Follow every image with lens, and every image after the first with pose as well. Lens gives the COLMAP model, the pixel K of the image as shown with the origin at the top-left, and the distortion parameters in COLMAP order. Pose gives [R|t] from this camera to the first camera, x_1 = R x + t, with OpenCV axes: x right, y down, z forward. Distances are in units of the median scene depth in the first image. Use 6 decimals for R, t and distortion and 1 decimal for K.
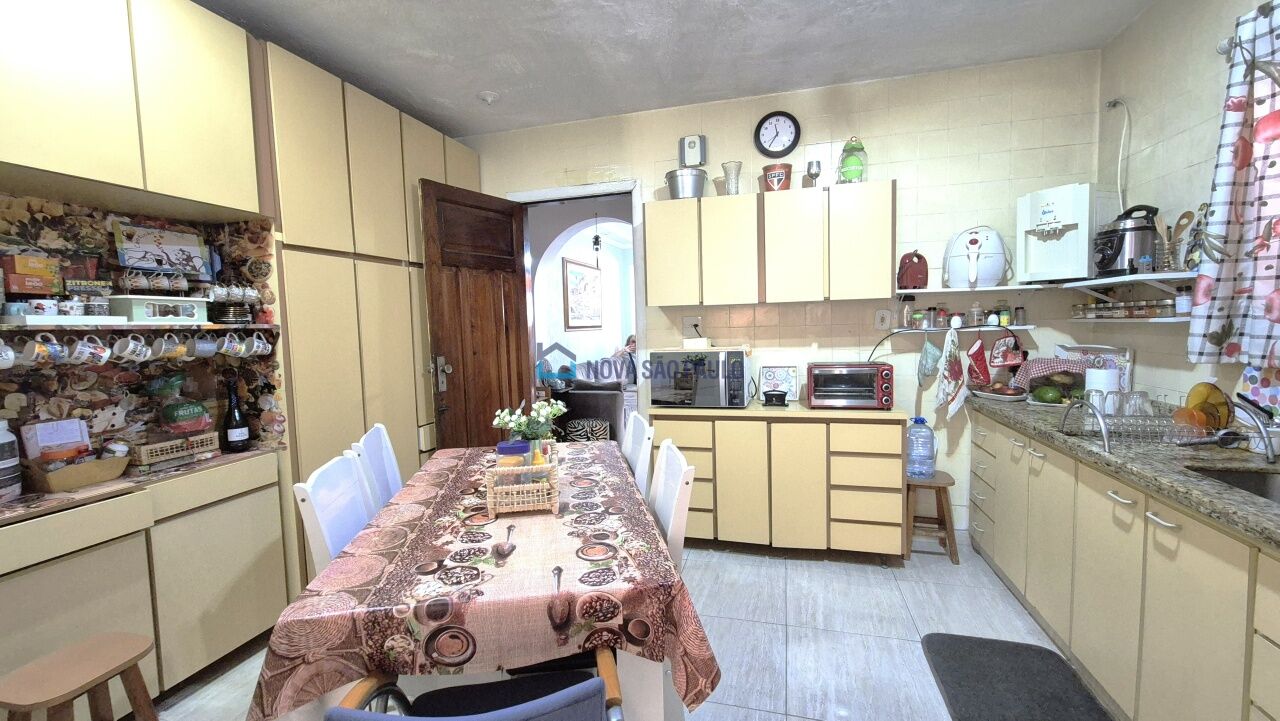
lens RADIAL K [[528.7, 0, 640.0], [0, 528.7, 360.5], [0, 0, 1]] dist [0.000147, 0.000077]
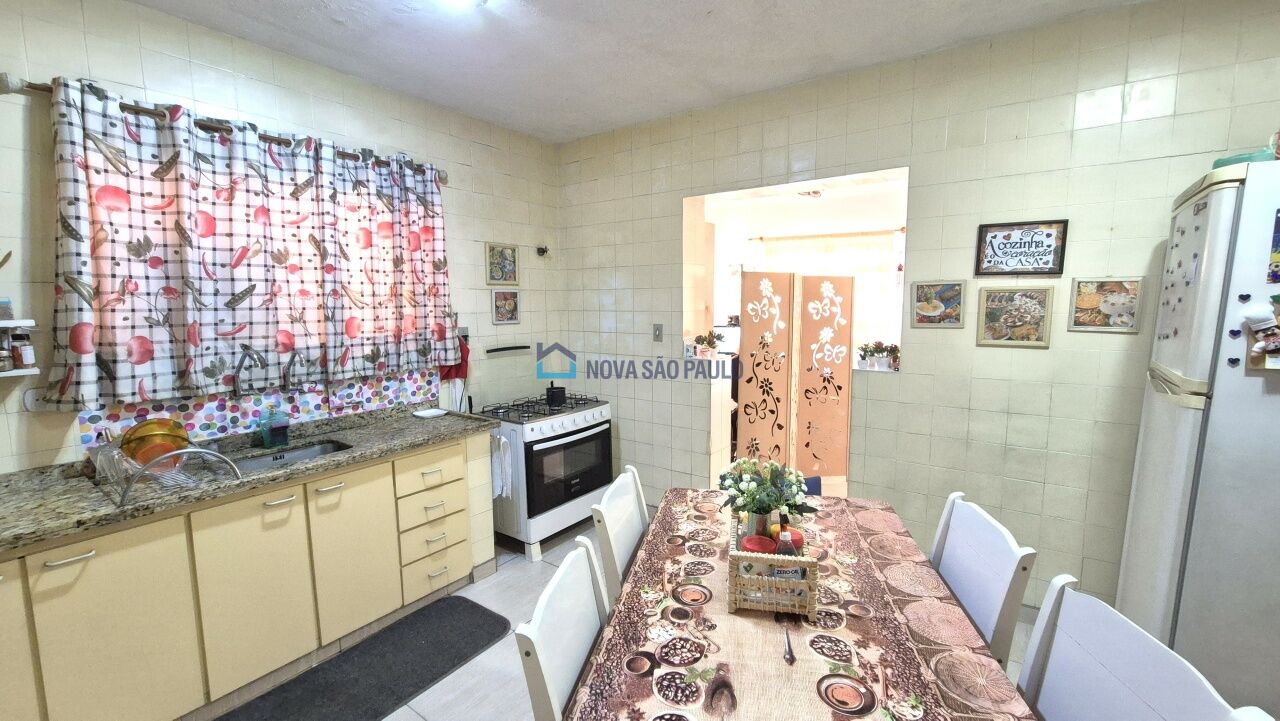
lens RADIAL K [[528.7, 0, 640.0], [0, 528.7, 360.5], [0, 0, 1]] dist [0.000147, 0.000077]
pose [[-0.937218, -0.002763, 0.348734, -0.321104], [0.060090, 0.983734, 0.169283, -0.227209], [-0.343529, 0.179611, -0.921807, 1.809259]]
